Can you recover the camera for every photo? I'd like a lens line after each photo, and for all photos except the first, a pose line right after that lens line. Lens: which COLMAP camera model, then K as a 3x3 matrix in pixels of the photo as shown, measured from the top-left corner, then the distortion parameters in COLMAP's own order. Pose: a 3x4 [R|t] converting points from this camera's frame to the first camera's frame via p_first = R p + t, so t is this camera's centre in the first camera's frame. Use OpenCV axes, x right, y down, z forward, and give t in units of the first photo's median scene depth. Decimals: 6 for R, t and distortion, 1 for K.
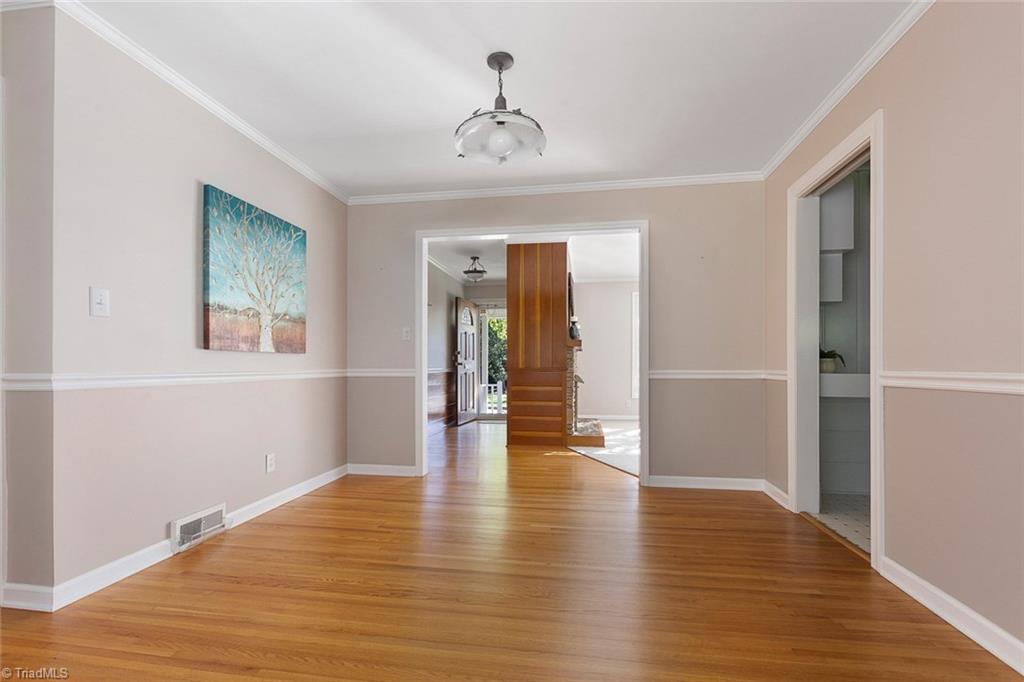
lens RADIAL K [[470.6, 0, 511.5], [0, 470.6, 367.2], [0, 0, 1]] dist [-0.000344, -0.000172]
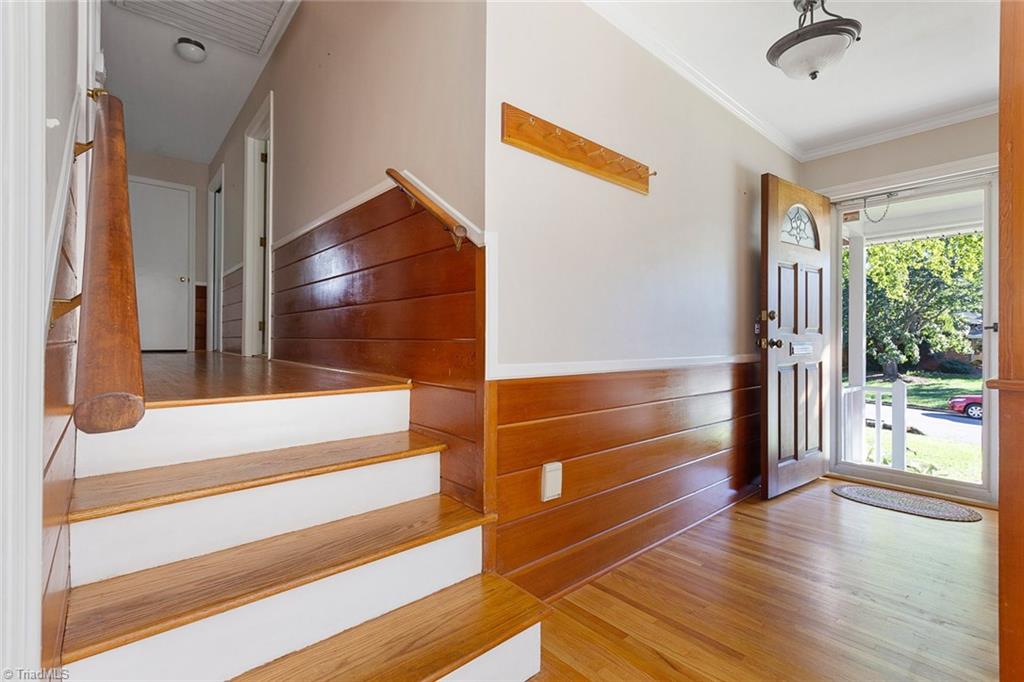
lens RADIAL K [[462.9, 0, 504.5], [0, 462.9, 346.5], [0, 0, 1]] dist [0.000691, -0.000058]
pose [[0.755867, 0.004932, -0.654707, -0.025610], [-0.000308, 0.999974, 0.007176, -0.006792], [0.654725, -0.005223, 0.755849, 0.532644]]
